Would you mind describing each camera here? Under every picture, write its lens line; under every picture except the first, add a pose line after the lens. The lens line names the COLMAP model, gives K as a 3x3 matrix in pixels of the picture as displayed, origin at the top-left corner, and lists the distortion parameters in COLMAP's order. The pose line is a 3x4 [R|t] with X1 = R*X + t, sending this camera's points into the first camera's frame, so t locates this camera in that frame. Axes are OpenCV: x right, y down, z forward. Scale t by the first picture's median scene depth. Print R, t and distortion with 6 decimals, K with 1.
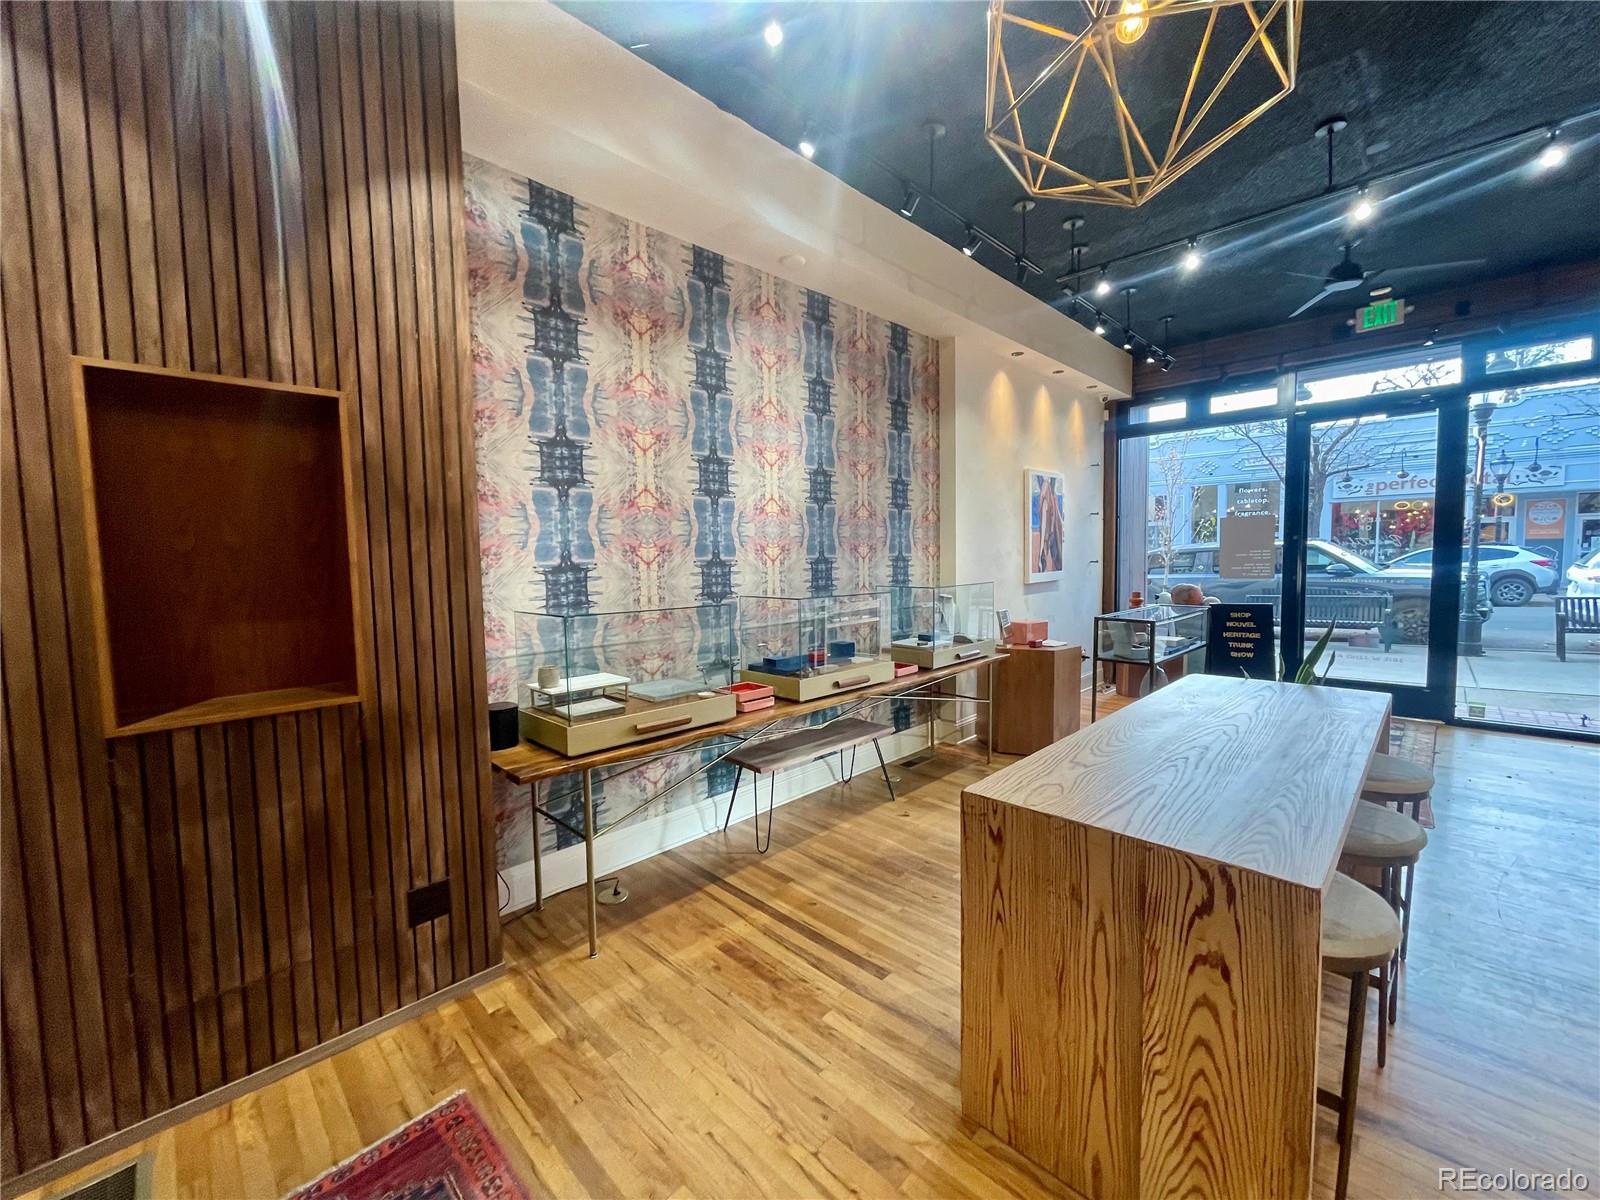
lens RADIAL K [[645.9, 0, 803.1], [0, 645.9, 598.0], [0, 0, 1]] dist [-0.002079, -0.000521]
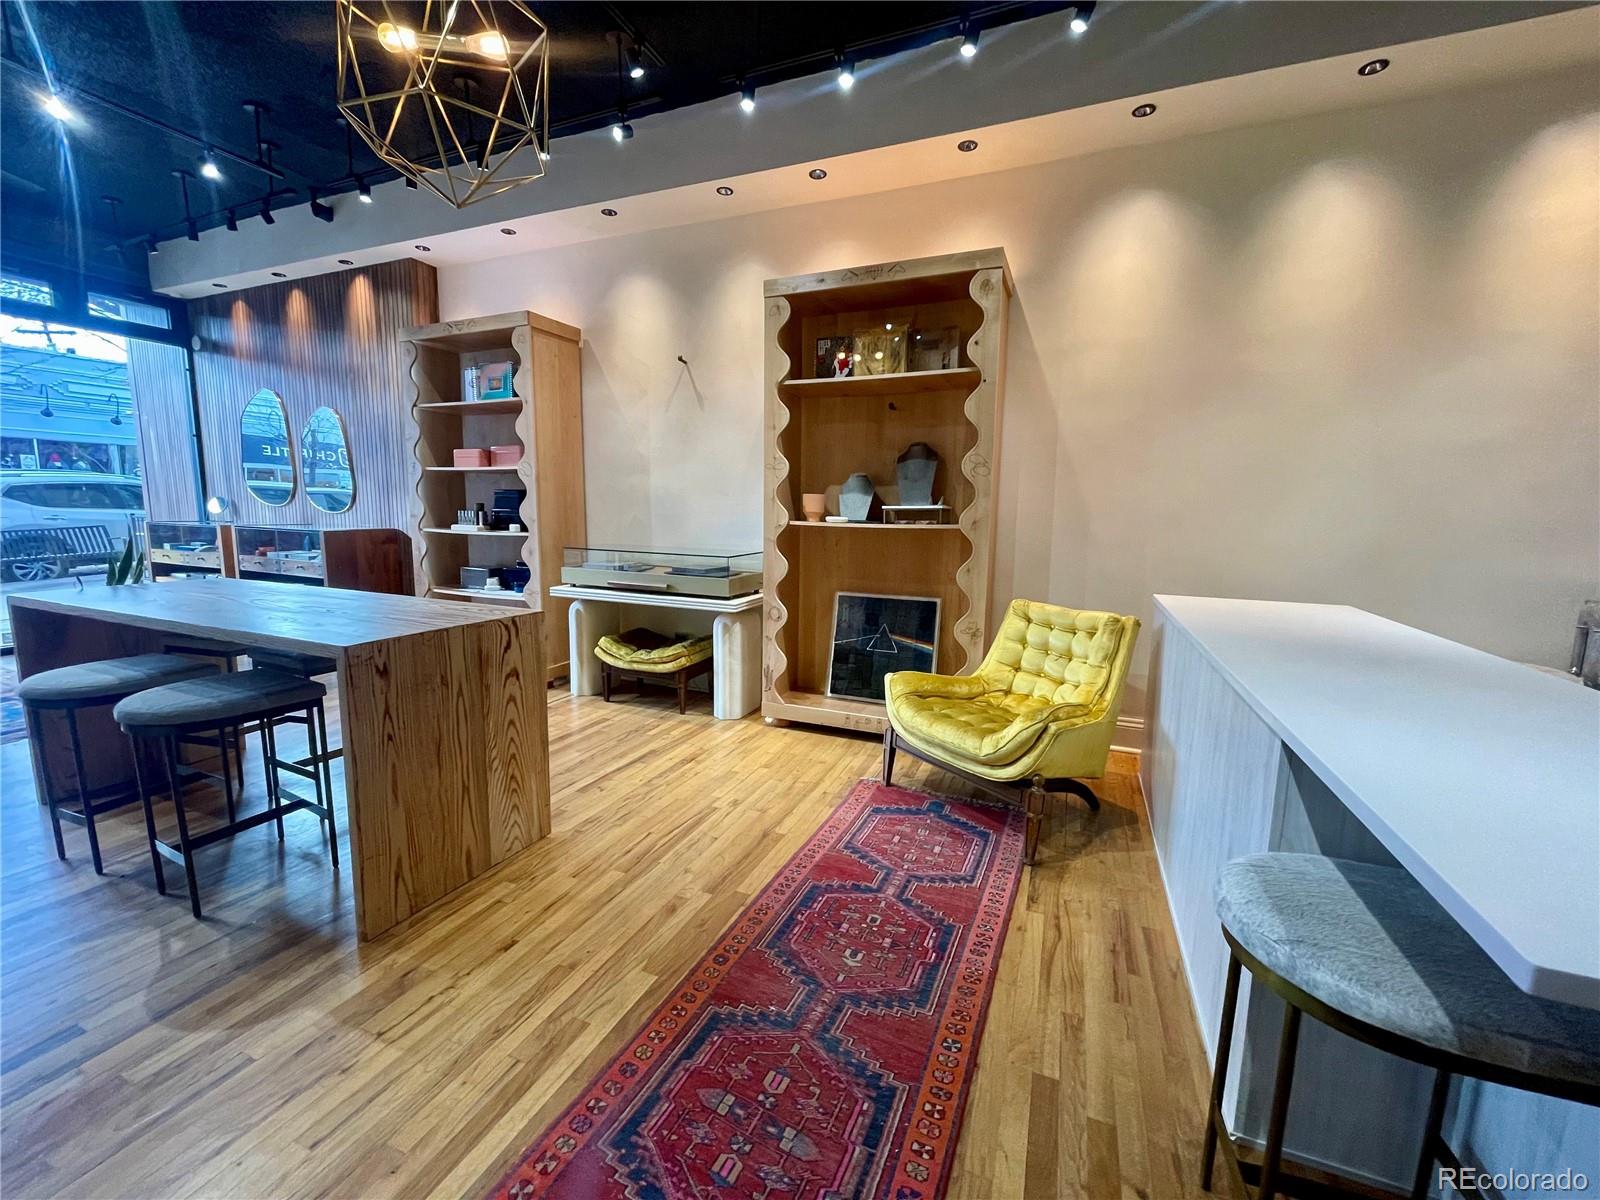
lens RADIAL K [[645.9, 0, 802.3], [0, 645.9, 596.2], [0, 0, 1]] dist [-0.002079, -0.000521]
pose [[-0.369023, -0.115536, 0.922211, -0.573296], [0.049818, 0.988358, 0.143758, 0.055839], [-0.928084, 0.098993, -0.358971, 0.380798]]
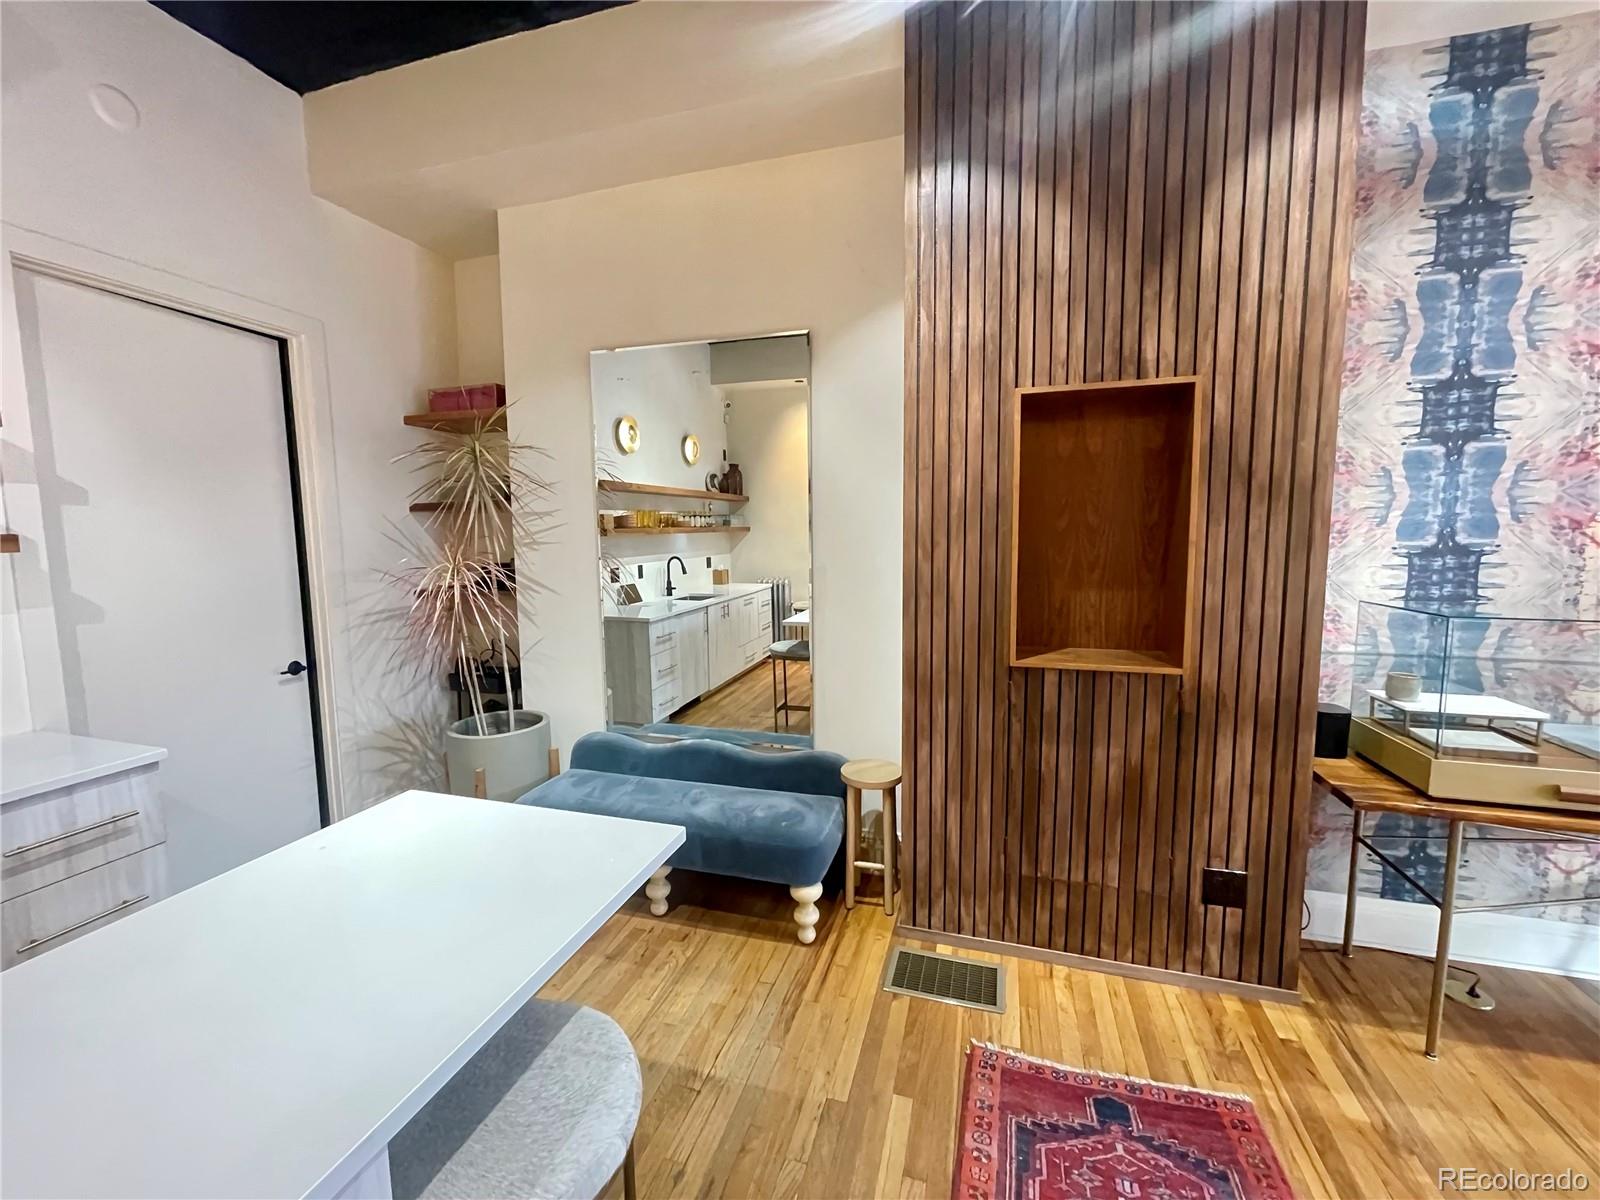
lens RADIAL K [[645.9, 0, 799.9], [0, 645.9, 596.9], [0, 0, 1]] dist [-0.002079, -0.000521]
pose [[0.463094, 0.101891, -0.880433, -0.043655], [-0.057473, 0.994732, 0.084889, -0.011937], [0.884444, 0.011290, 0.466511, -0.027058]]
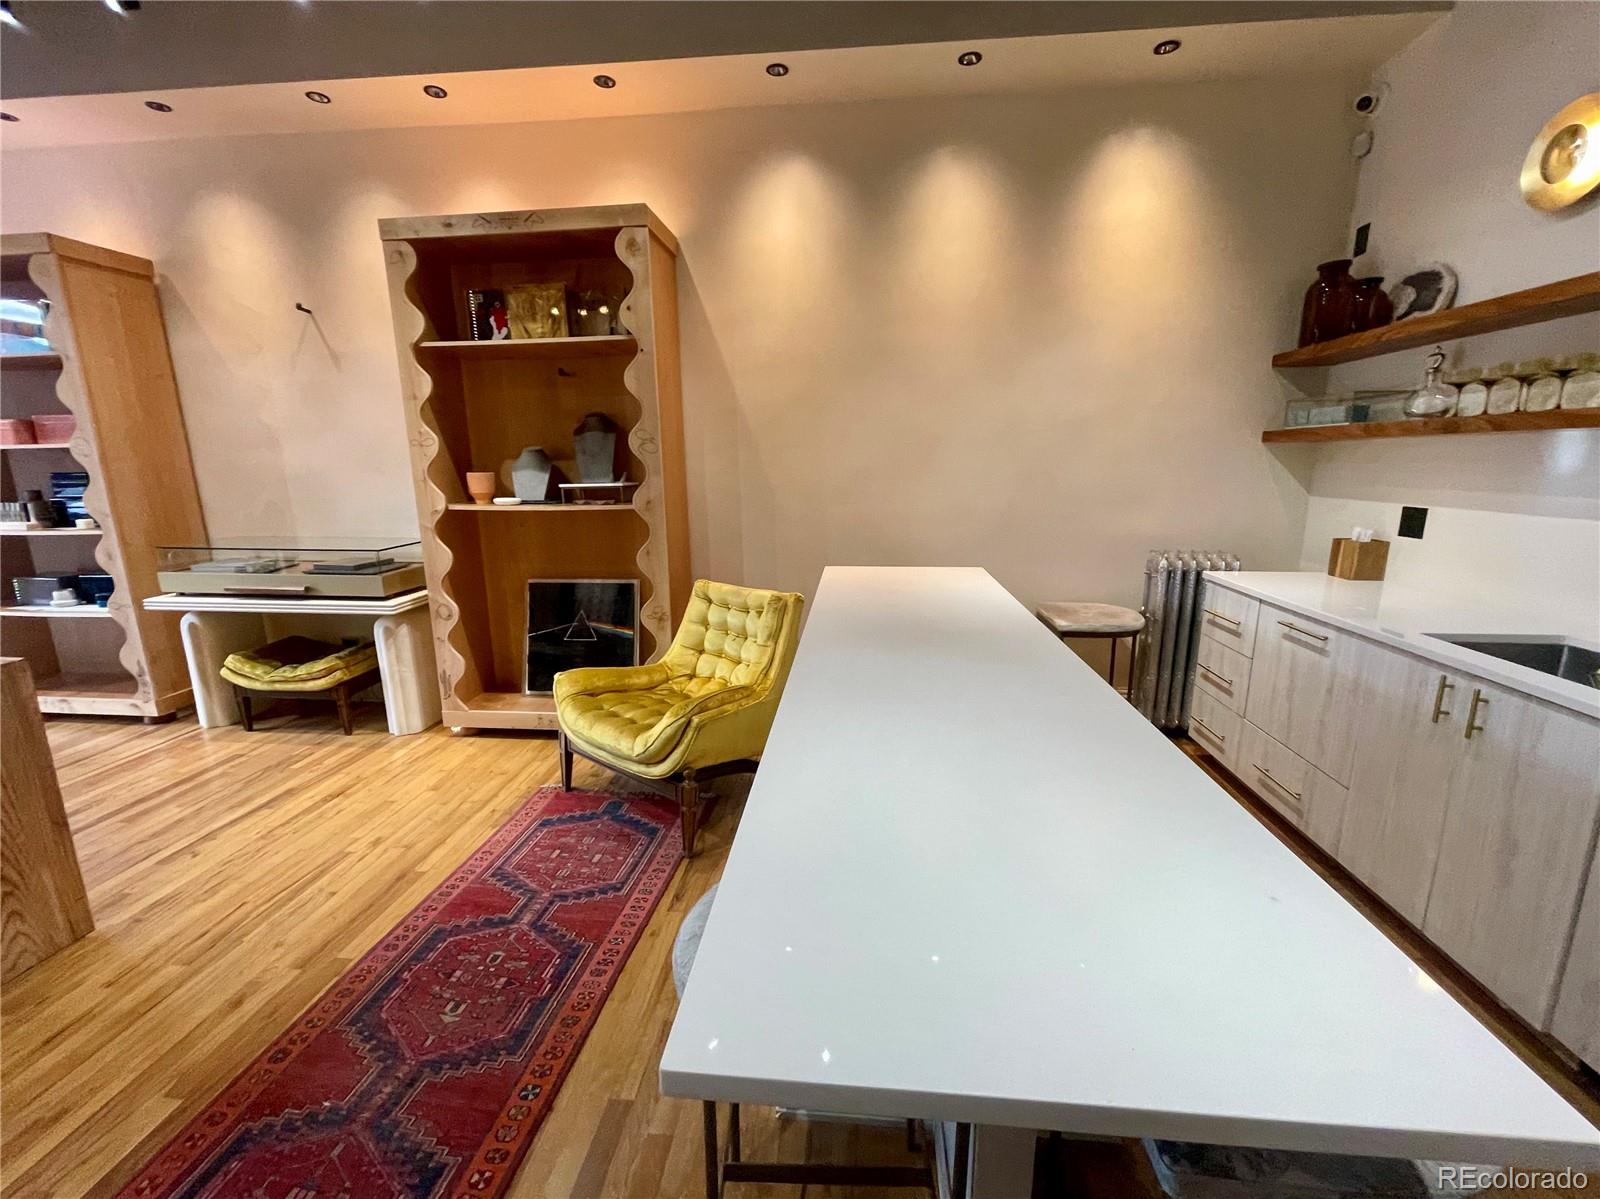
lens RADIAL K [[645.9, 0, 812.6], [0, 645.9, 601.3], [0, 0, 1]] dist [-0.002079, -0.000521]
pose [[-0.634890, -0.142595, 0.759330, -0.640768], [0.066430, 0.969106, 0.237532, 0.027675], [-0.769742, 0.201249, -0.605803, 0.161413]]
